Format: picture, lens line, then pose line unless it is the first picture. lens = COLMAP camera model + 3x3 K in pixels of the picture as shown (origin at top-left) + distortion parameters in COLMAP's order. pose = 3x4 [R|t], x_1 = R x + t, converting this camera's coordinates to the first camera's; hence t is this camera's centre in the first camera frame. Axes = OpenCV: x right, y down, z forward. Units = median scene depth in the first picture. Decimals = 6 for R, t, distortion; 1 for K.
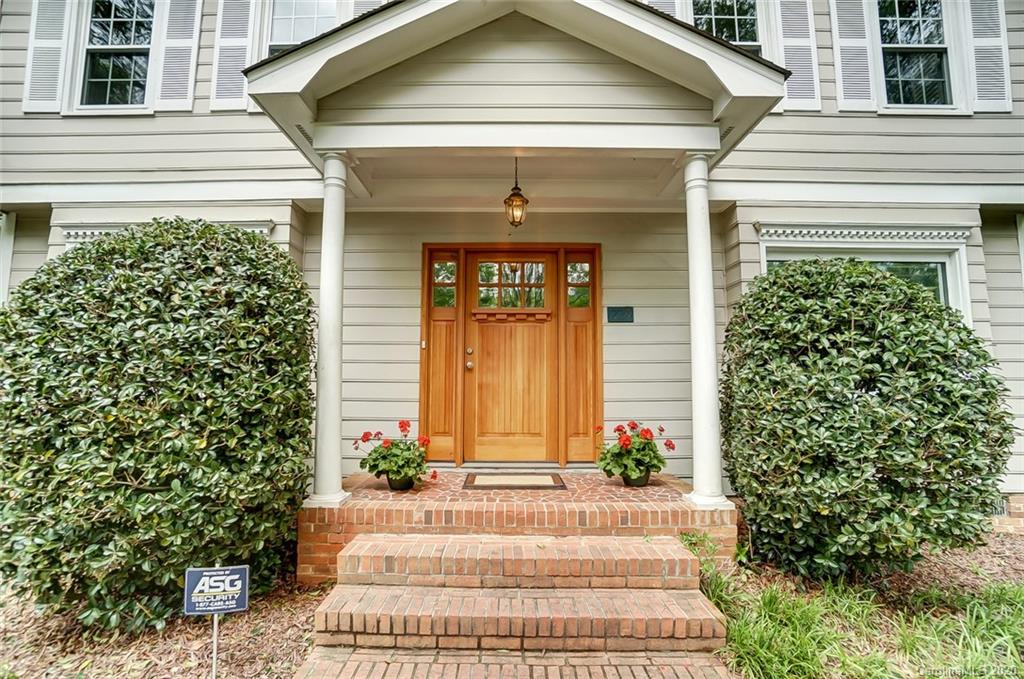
lens RADIAL K [[473.6, 0, 493.2], [0, 473.6, 333.5], [0, 0, 1]] dist [-0.069796, 0.025413]
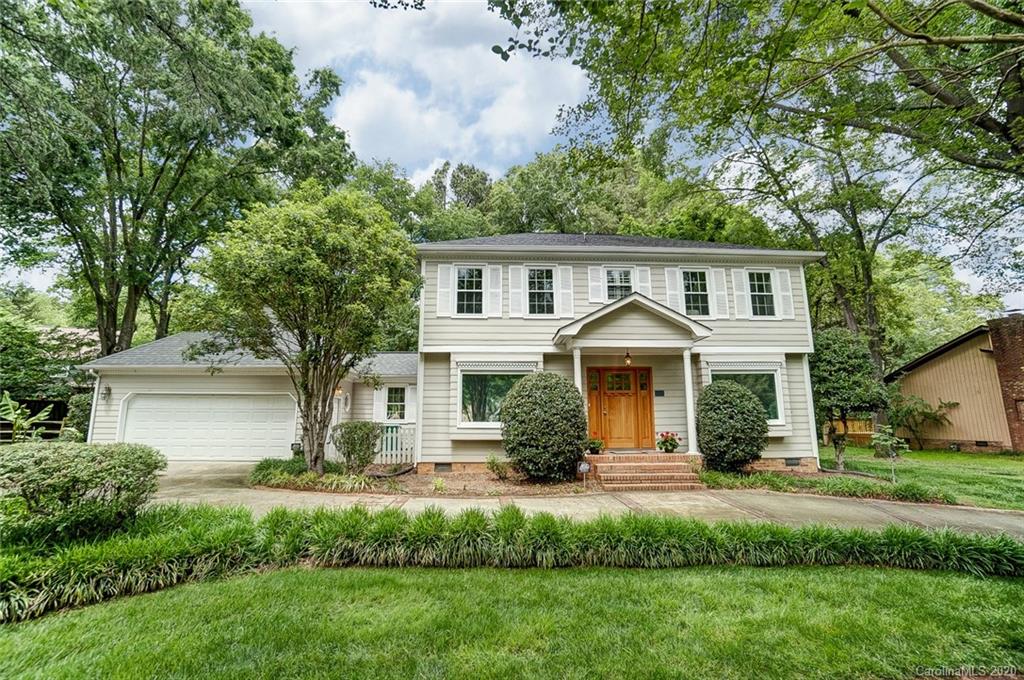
lens RADIAL K [[470.0, 0, 506.2], [0, 470.0, 329.7], [0, 0, 1]] dist [-0.047174, 0.000122]
pose [[0.998417, 0.004357, 0.056071, -0.842635], [0.000927, 0.995584, -0.093867, -0.168465], [-0.056232, 0.093770, 0.994005, -1.832578]]
